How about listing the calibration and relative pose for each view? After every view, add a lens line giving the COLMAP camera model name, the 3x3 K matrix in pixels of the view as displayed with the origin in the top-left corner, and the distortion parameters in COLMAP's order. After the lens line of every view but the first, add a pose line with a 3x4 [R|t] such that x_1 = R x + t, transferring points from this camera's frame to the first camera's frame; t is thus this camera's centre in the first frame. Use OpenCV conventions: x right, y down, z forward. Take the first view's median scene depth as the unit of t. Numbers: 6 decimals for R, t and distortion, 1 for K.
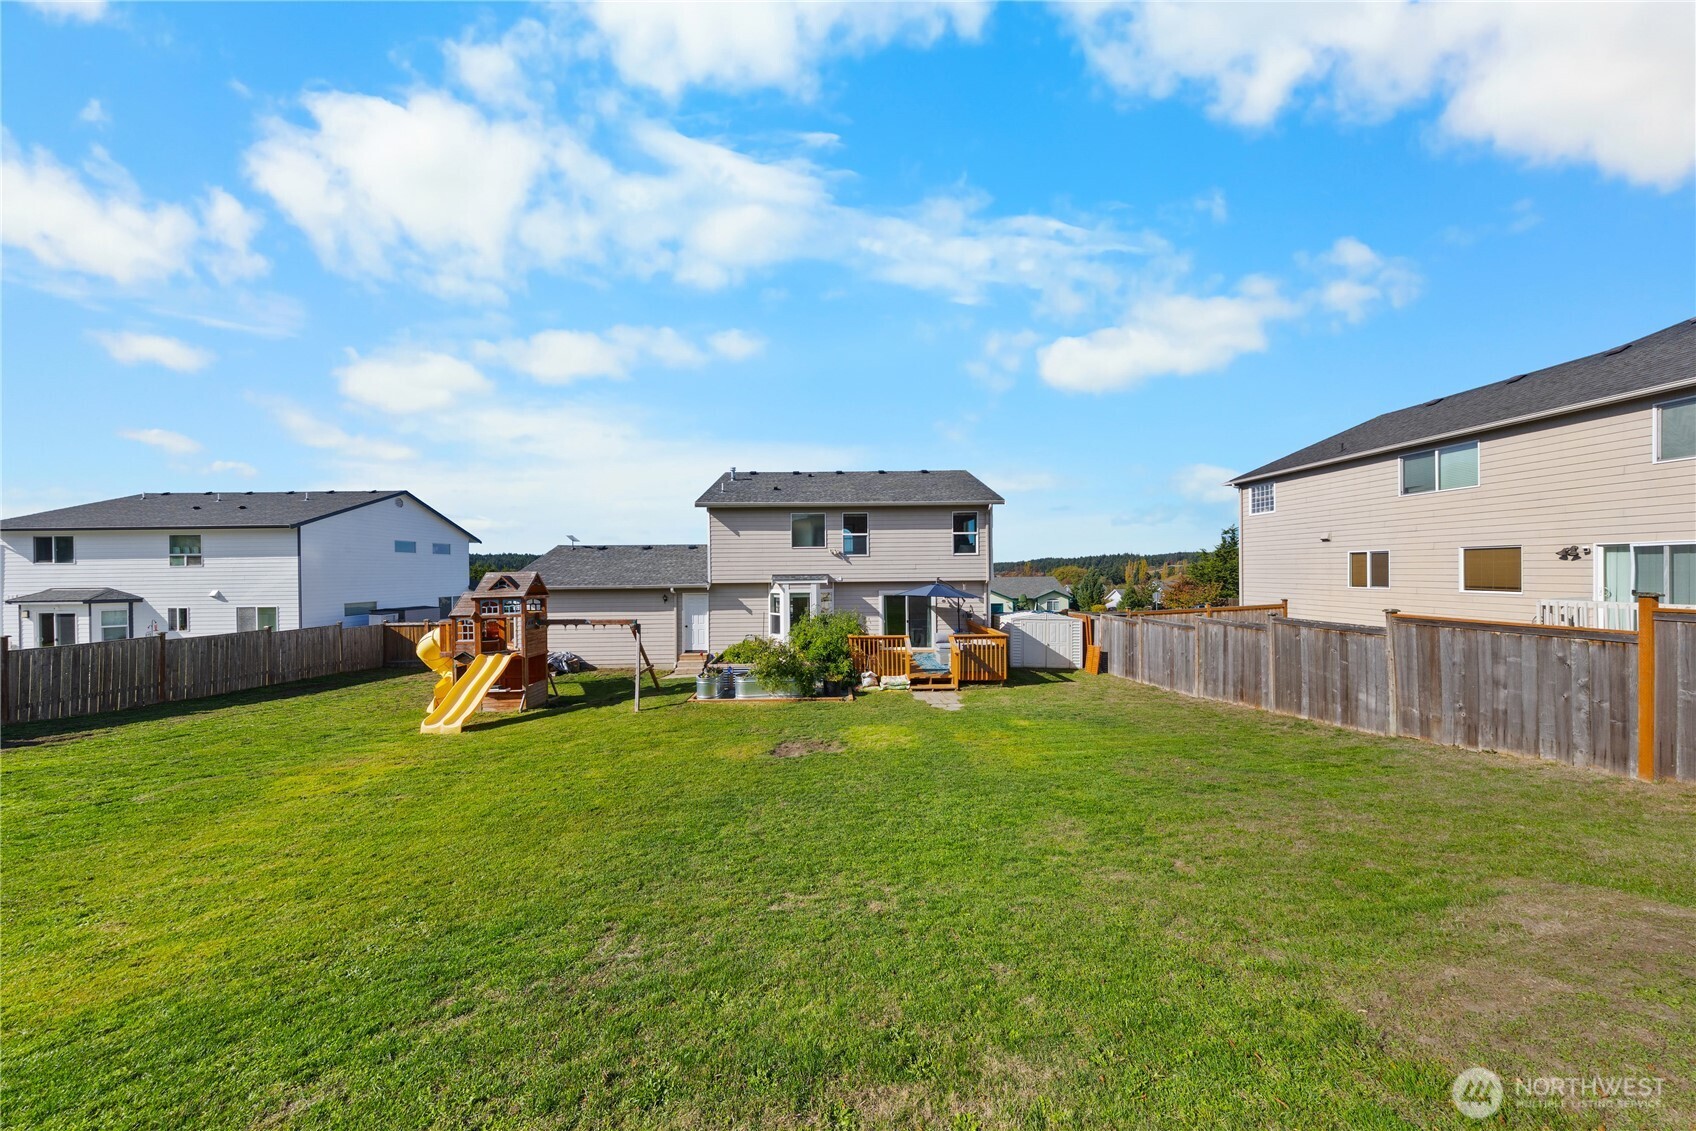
lens RADIAL K [[492.5, 0, 836.6], [0, 492.5, 566.8], [0, 0, 1]] dist [0.004078, -0.000039]
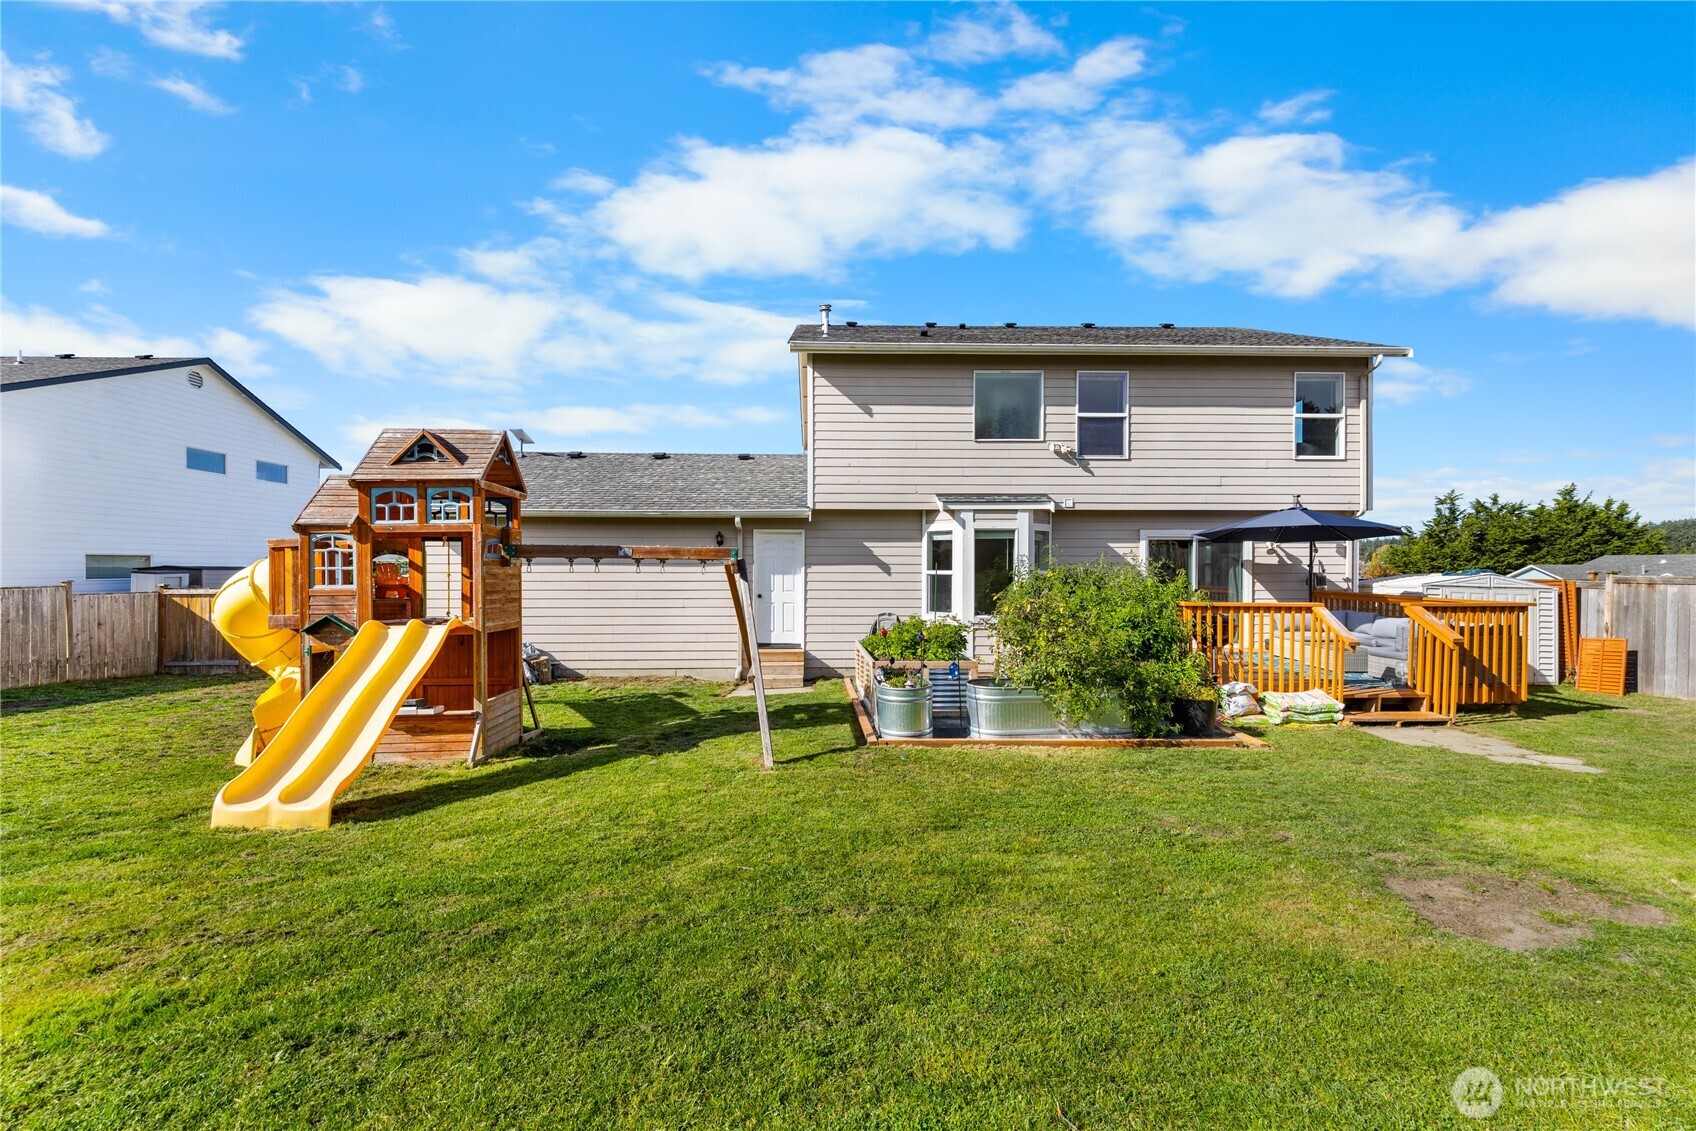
lens RADIAL K [[691.5, 0, 839.9], [0, 691.5, 561.7], [0, 0, 1]] dist [0.000829, 0.000256]
pose [[0.999838, 0.010908, 0.014320, -0.241693], [-0.010965, 0.999932, 0.003910, 0.084931], [-0.014276, -0.004066, 0.999890, 0.299391]]
